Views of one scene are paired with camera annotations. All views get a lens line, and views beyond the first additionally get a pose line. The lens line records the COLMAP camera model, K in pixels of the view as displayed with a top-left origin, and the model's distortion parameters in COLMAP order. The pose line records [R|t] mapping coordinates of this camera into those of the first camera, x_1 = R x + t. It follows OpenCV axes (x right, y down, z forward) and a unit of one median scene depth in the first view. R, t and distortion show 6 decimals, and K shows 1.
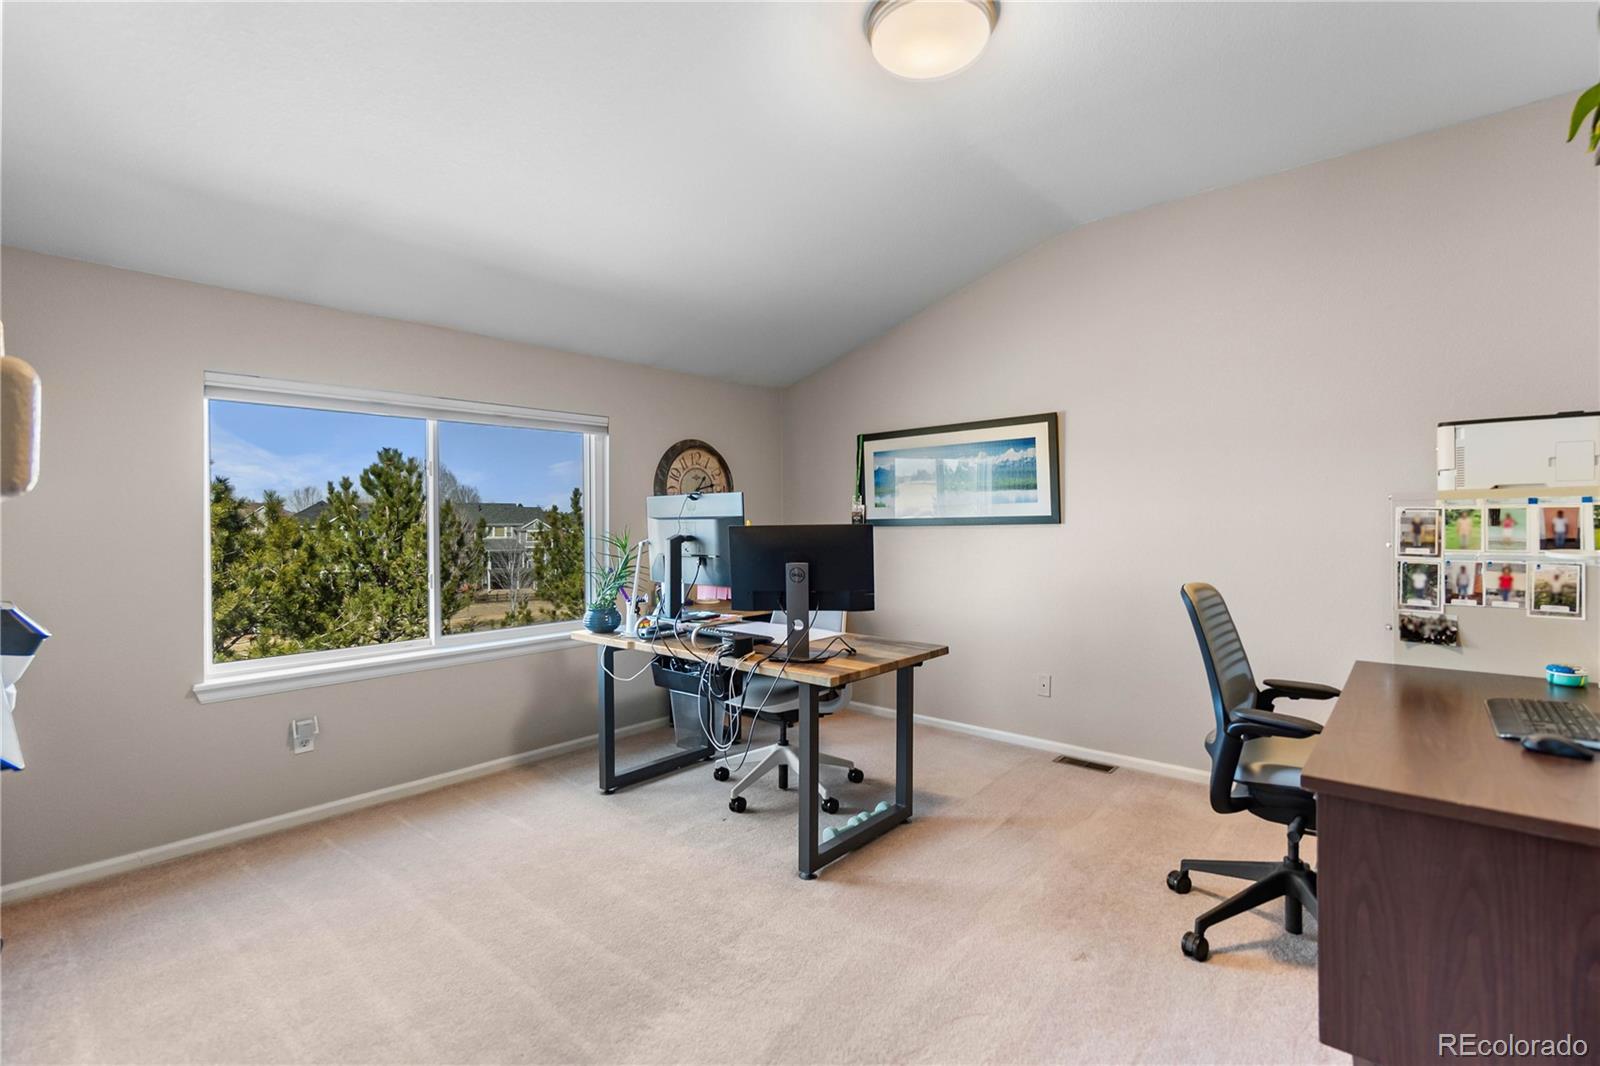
lens RADIAL K [[782.1, 0, 794.7], [0, 782.1, 529.6], [0, 0, 1]] dist [-0.001086, 0.000609]
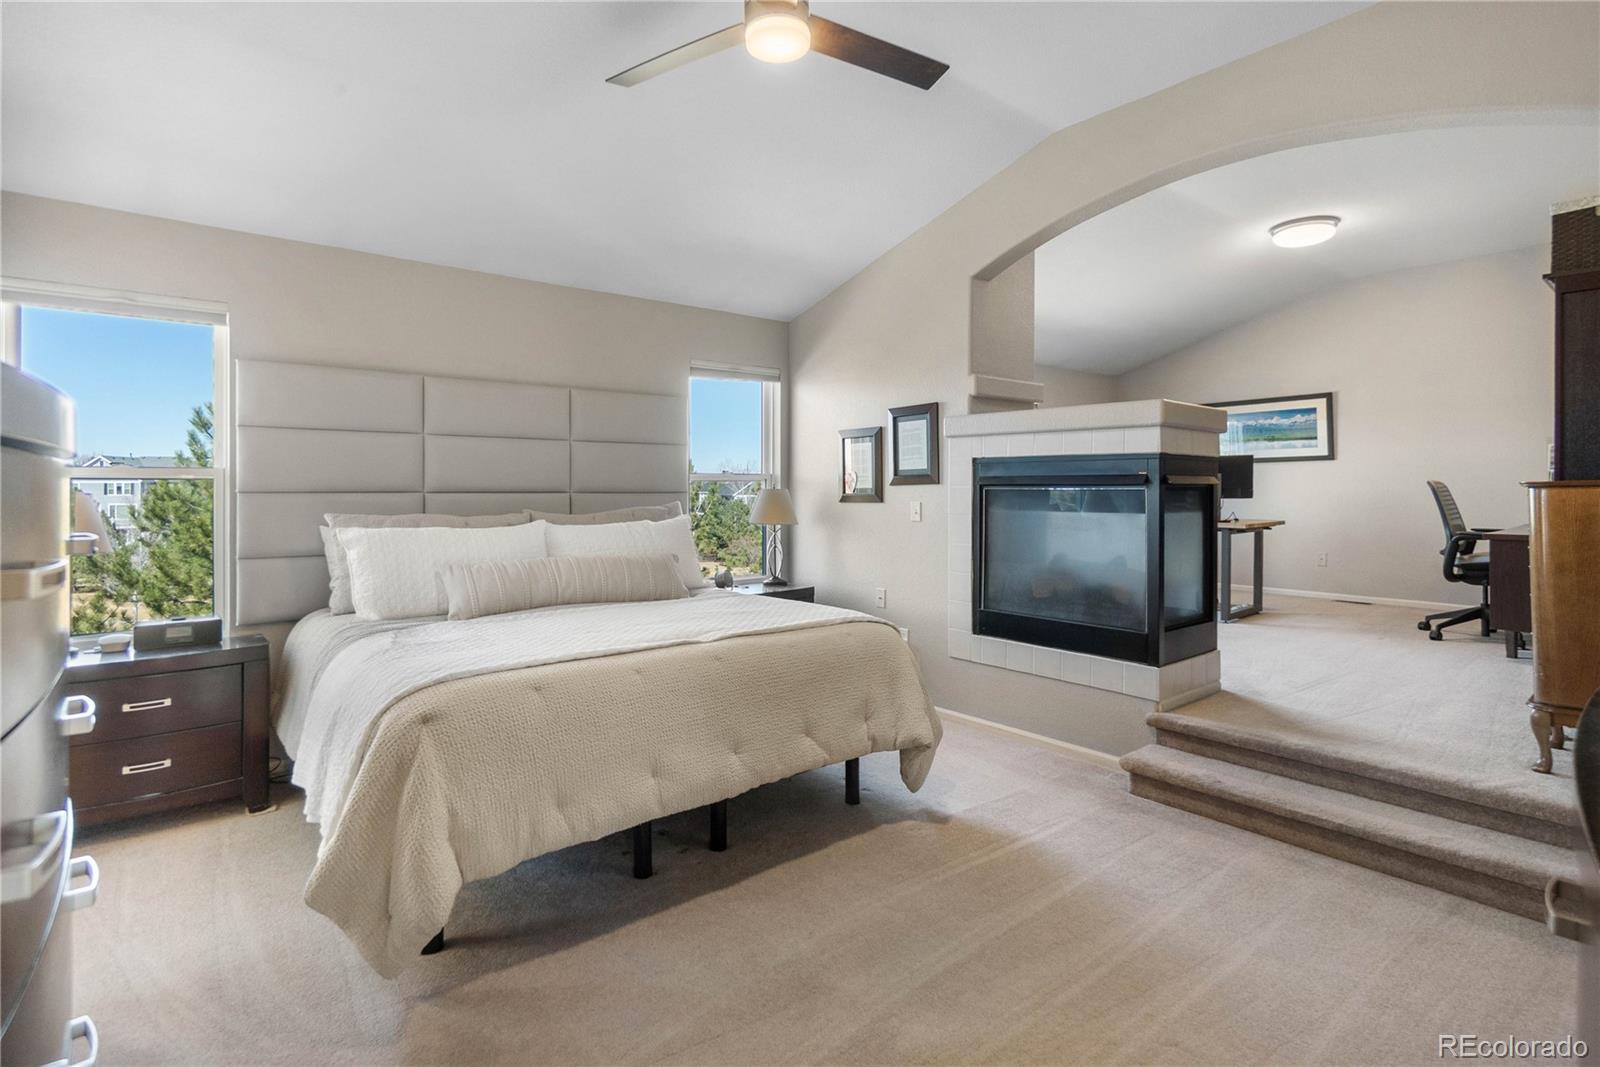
lens RADIAL K [[782.1, 0, 797.7], [0, 782.1, 489.7], [0, 0, 1]] dist [-0.001086, 0.000609]
pose [[0.983152, 0.004435, -0.182736, -0.547319], [-0.004537, 0.999990, -0.000139, 0.070124], [0.182734, 0.000966, 0.983162, -0.959764]]
